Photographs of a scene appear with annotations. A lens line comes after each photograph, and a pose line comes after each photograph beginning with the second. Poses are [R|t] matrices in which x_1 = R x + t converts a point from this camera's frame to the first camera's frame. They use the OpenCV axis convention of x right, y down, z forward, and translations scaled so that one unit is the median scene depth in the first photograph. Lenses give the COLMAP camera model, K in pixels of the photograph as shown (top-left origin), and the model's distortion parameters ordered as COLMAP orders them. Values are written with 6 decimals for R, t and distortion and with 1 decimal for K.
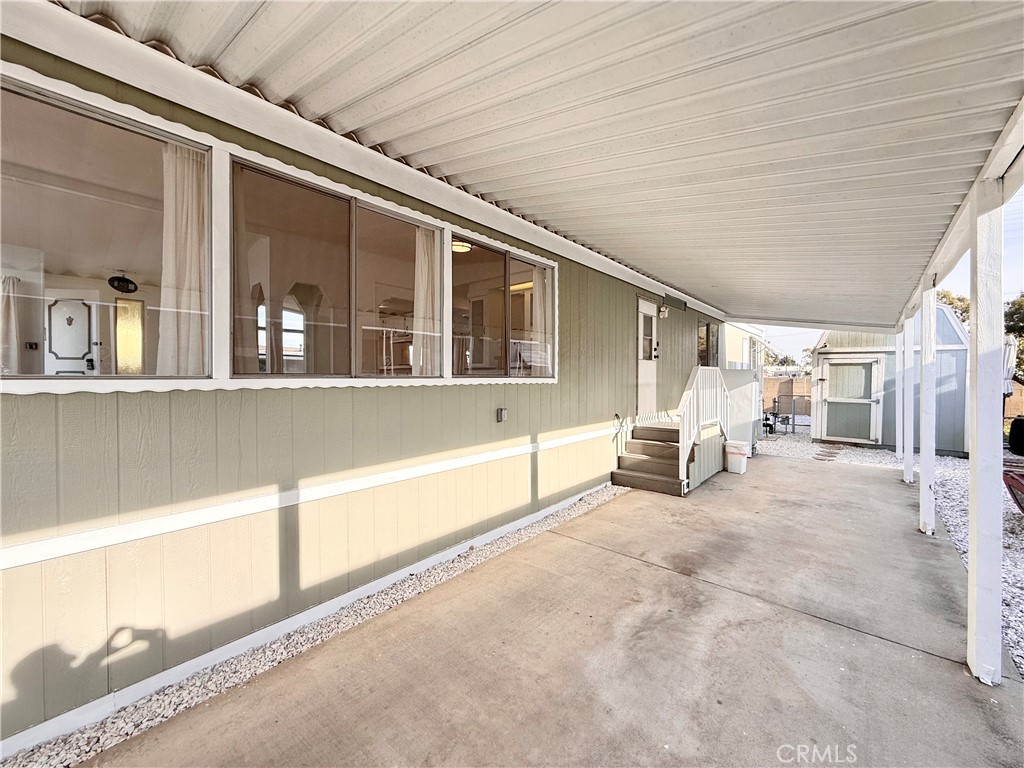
lens RADIAL K [[408.5, 0, 507.1], [0, 408.5, 383.7], [0, 0, 1]] dist [-0.000401, -0.000053]
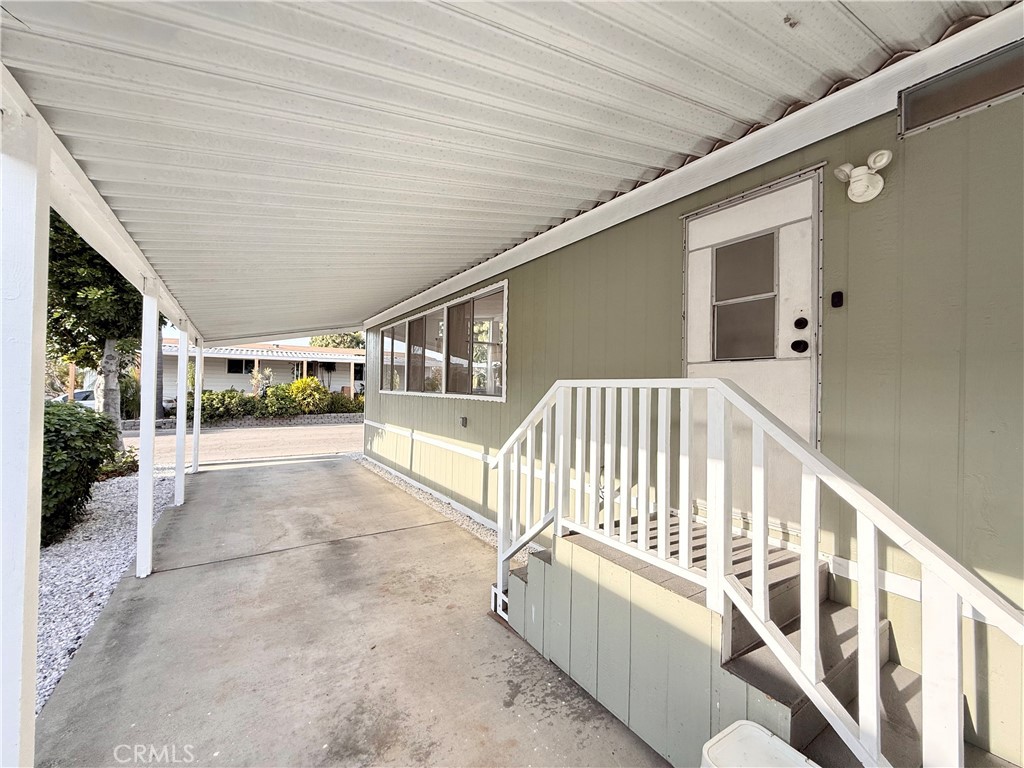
lens RADIAL K [[408.5, 0, 507.1], [0, 408.5, 383.7], [0, 0, 1]] dist [-0.000401, -0.000053]
pose [[-0.263407, -0.011508, -0.964616, 1.384911], [-0.031000, 0.999513, -0.003460, -0.055359], [0.964187, 0.028992, -0.263636, 1.646069]]
